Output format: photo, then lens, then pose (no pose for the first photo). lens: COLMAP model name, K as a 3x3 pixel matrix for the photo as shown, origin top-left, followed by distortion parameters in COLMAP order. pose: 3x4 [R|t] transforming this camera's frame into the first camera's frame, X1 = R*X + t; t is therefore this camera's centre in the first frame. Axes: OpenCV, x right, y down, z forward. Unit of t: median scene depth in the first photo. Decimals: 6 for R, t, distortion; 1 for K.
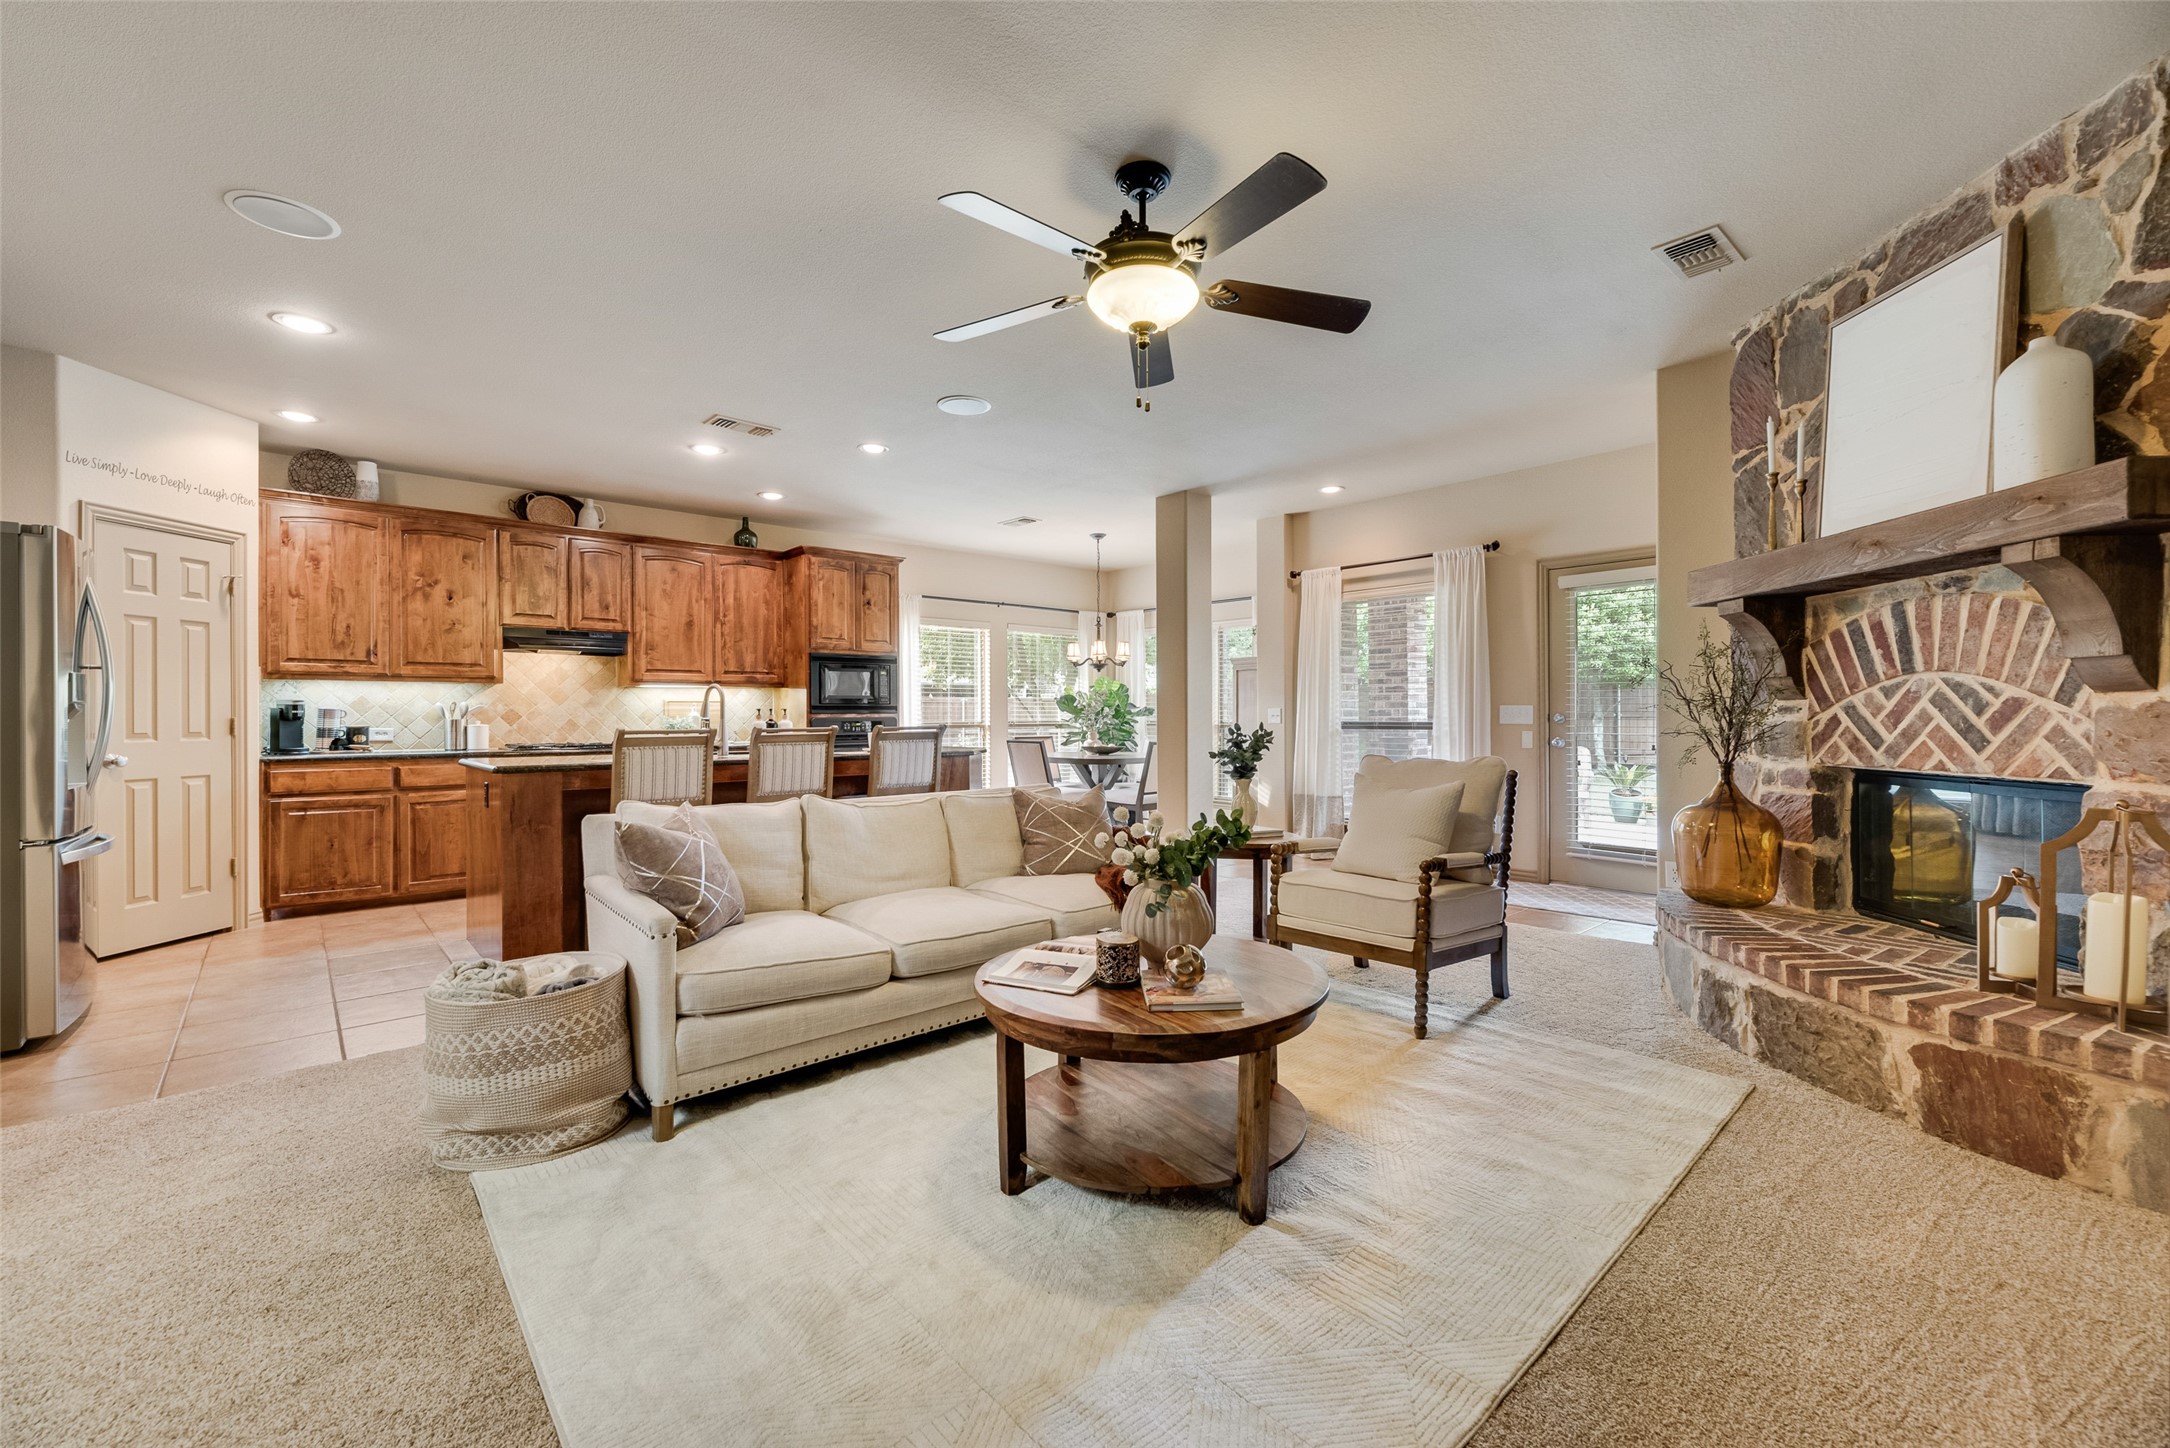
lens RADIAL K [[886.3, 0, 1072.9], [0, 886.3, 721.7], [0, 0, 1]] dist [0.000929, -0.000774]
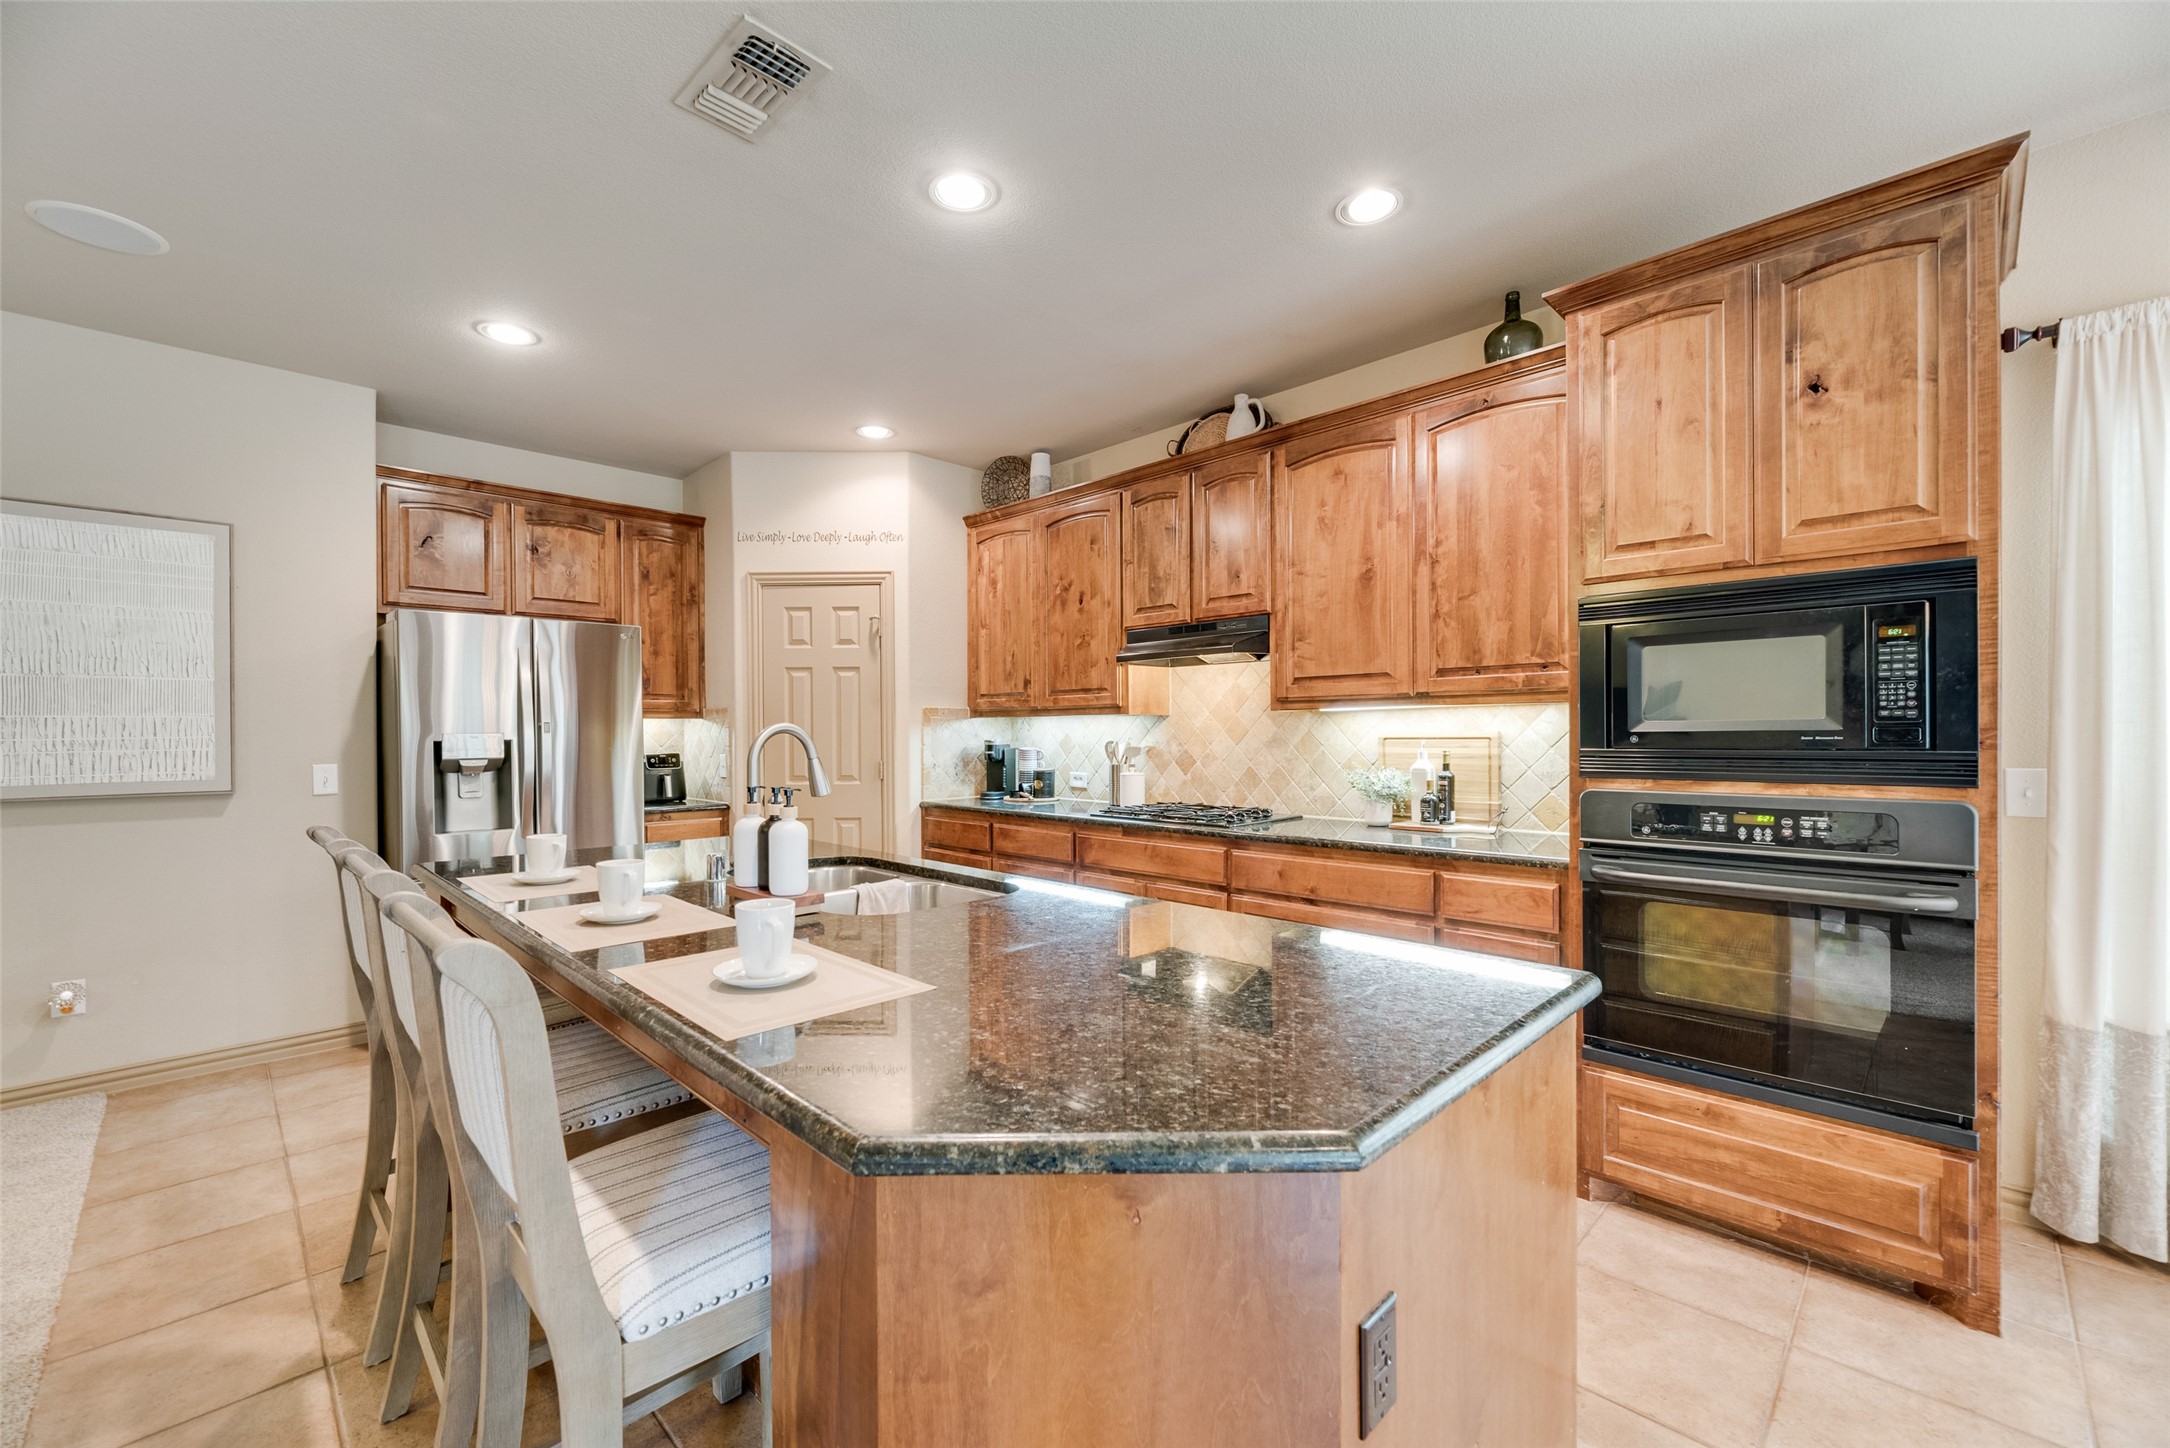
lens RADIAL K [[886.3, 0, 1085.5], [0, 886.3, 723.8], [0, 0, 1]] dist [0.000929, -0.000774]
pose [[0.061696, -0.003617, -0.998088, 0.059851], [-0.000846, 0.999993, -0.003676, -0.053599], [0.998095, 0.001071, 0.061692, 1.486991]]
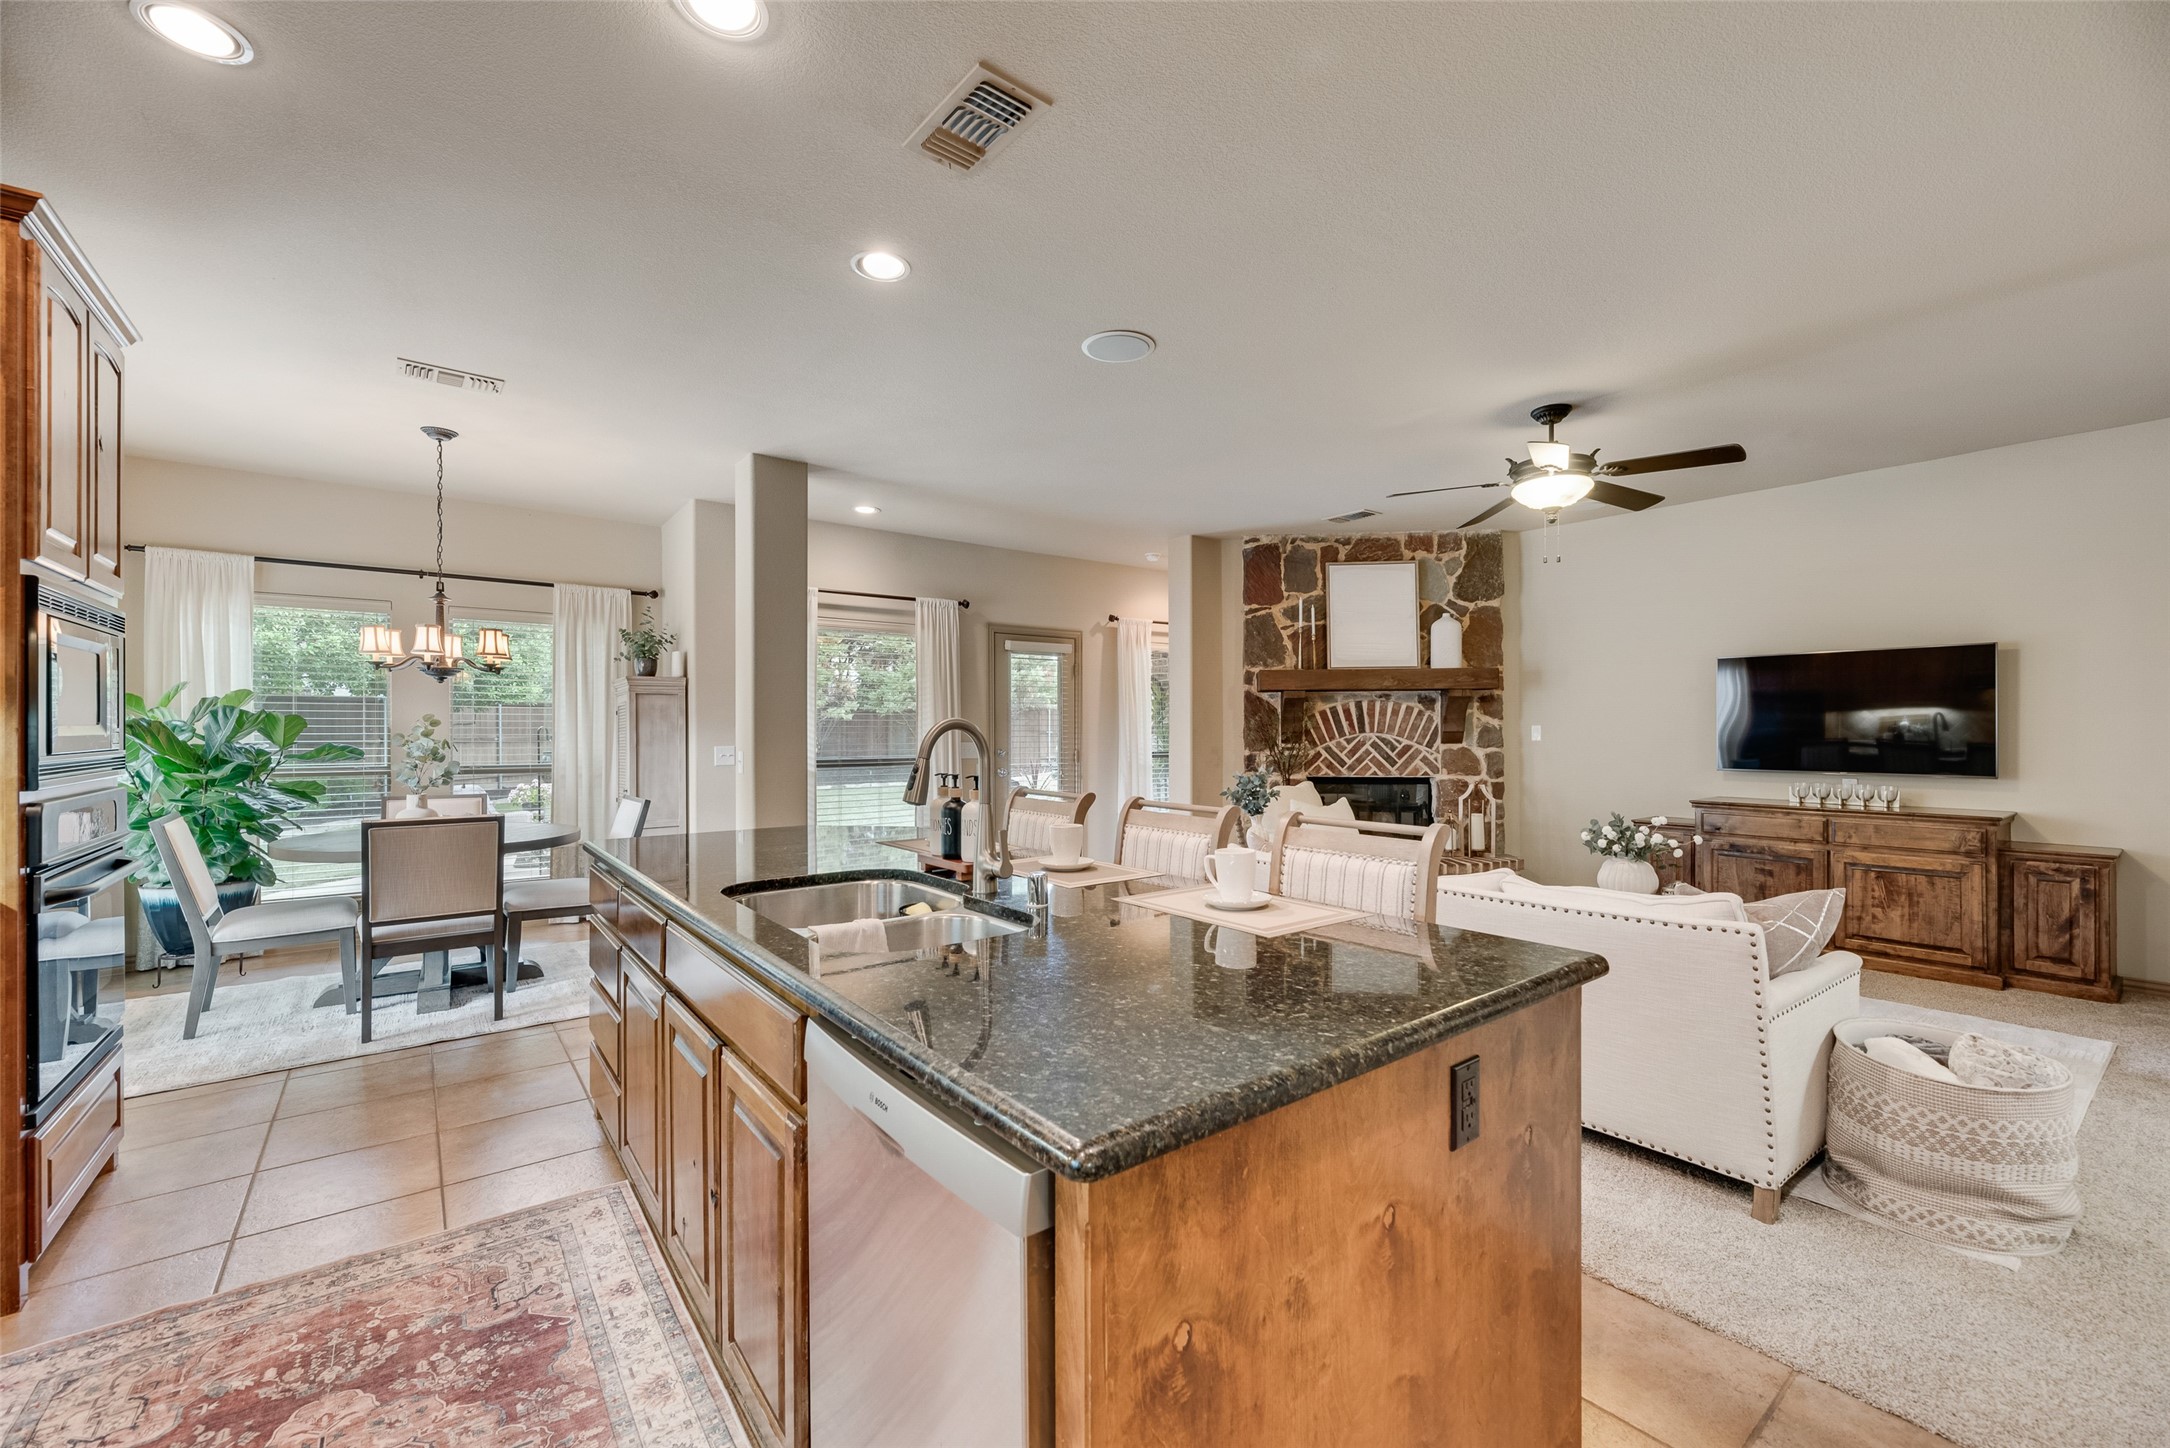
lens RADIAL K [[886.3, 0, 1097.1], [0, 886.3, 728.2], [0, 0, 1]] dist [0.000929, -0.000774]
pose [[0.054428, 0.003538, 0.998511, -1.049443], [0.006959, 0.999968, -0.003922, -0.048855], [-0.998493, 0.007162, 0.054402, 1.208898]]
